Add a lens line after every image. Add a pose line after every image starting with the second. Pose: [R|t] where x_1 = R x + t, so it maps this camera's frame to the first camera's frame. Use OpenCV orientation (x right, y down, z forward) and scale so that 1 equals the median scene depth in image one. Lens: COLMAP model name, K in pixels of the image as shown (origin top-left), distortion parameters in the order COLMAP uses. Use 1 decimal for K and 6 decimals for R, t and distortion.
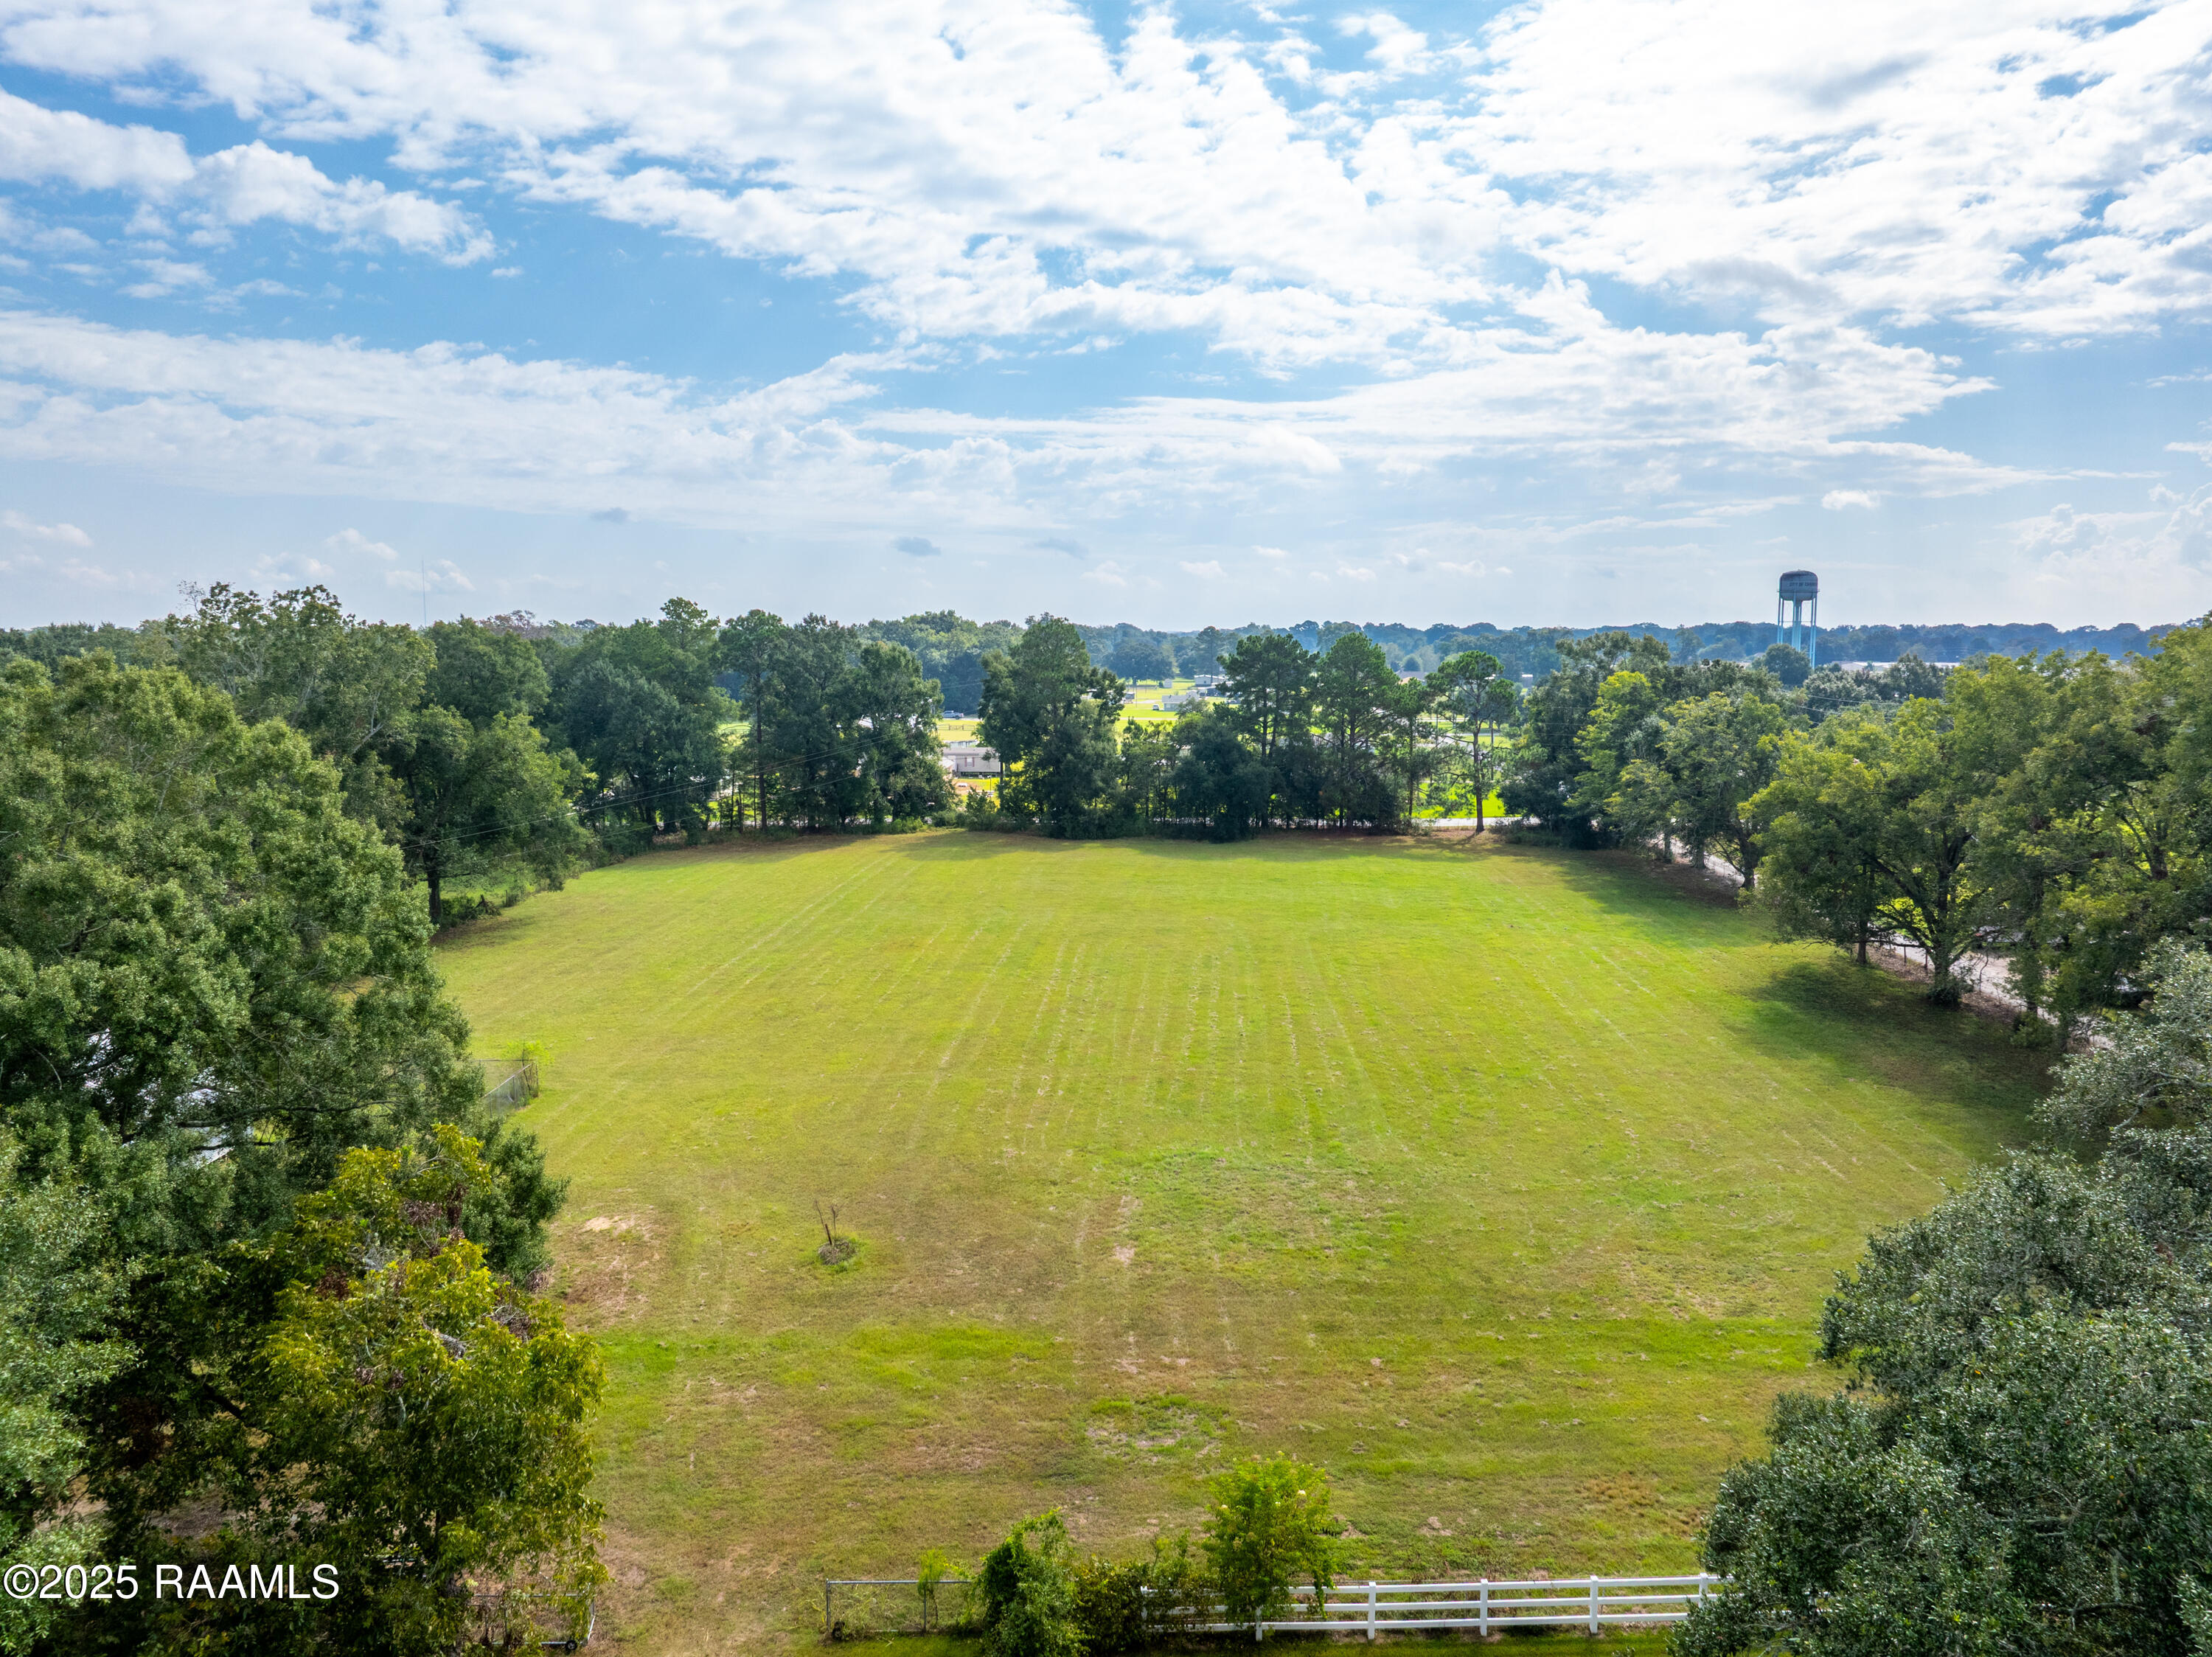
lens RADIAL K [[1533.6, 0, 1116.4], [0, 1533.6, 826.7], [0, 0, 1]] dist [-0.026128, 0.001093]
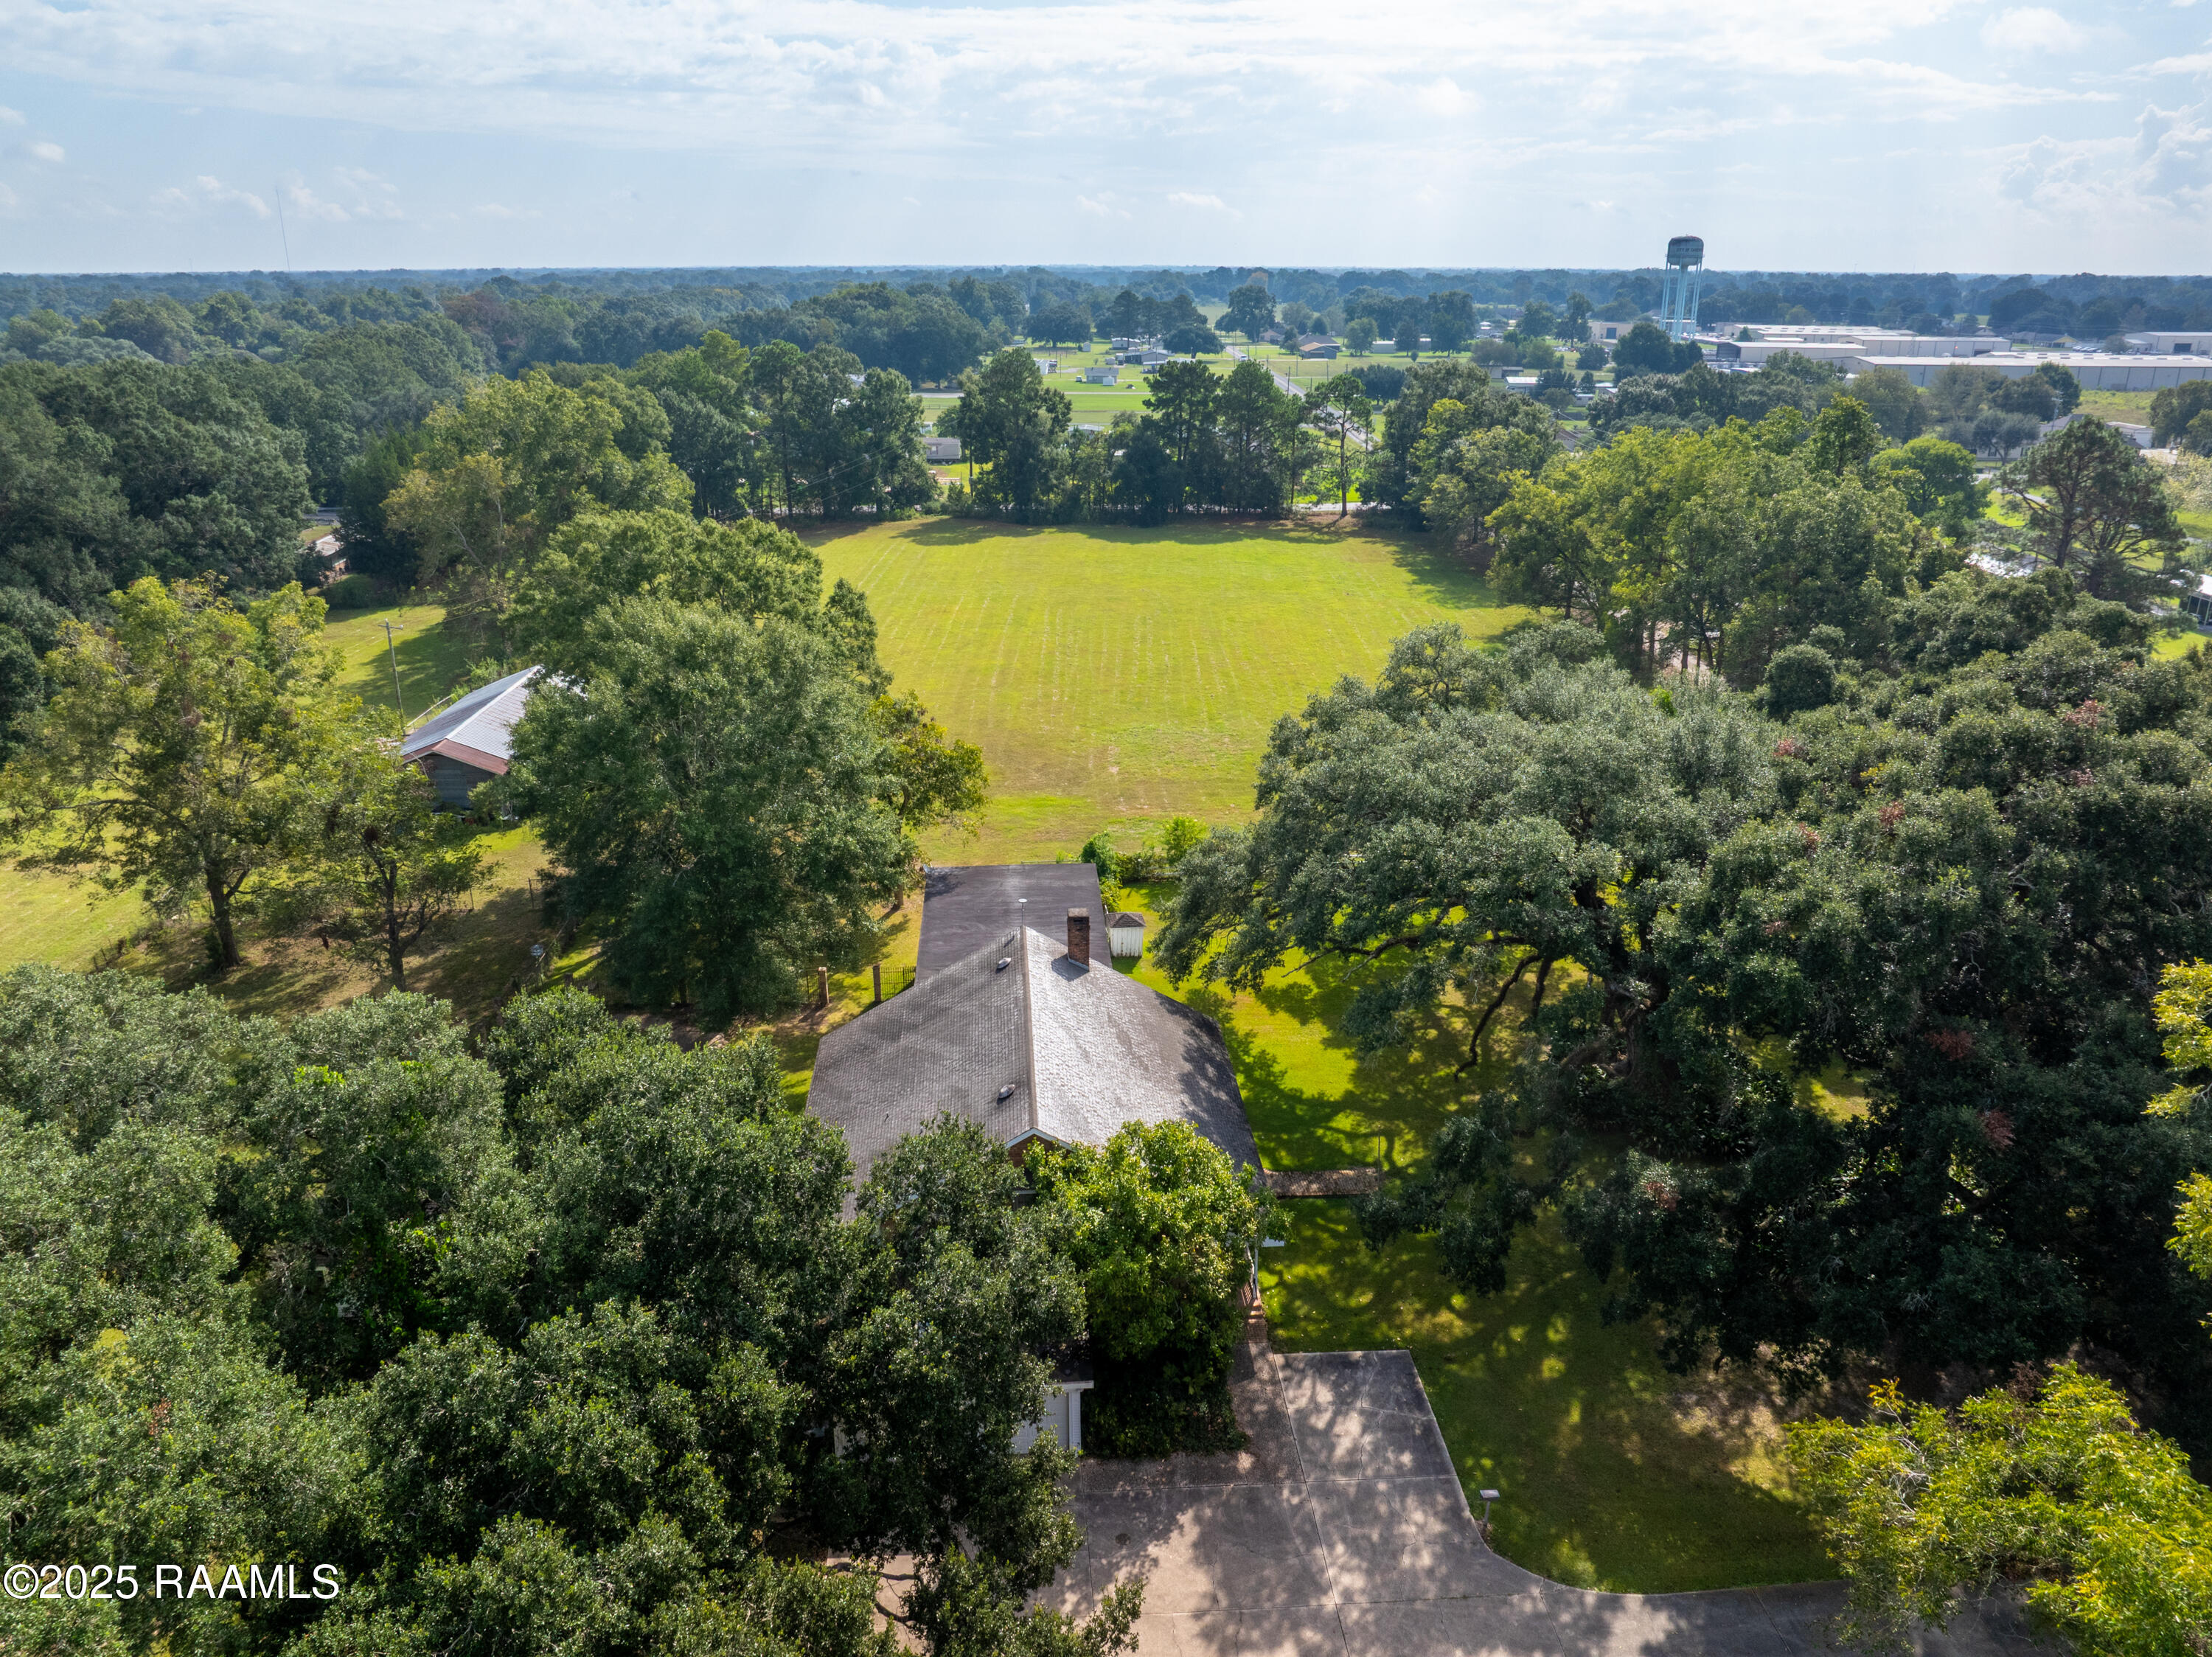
lens RADIAL K [[1533.6, 0, 1109.8], [0, 1533.6, 822.6], [0, 0, 1]] dist [-0.026128, 0.001093]
pose [[0.998544, -0.016502, 0.051364, -0.034529], [0.004613, 0.974702, 0.223463, -0.035408], [-0.053752, -0.222900, 0.973358, -0.327090]]
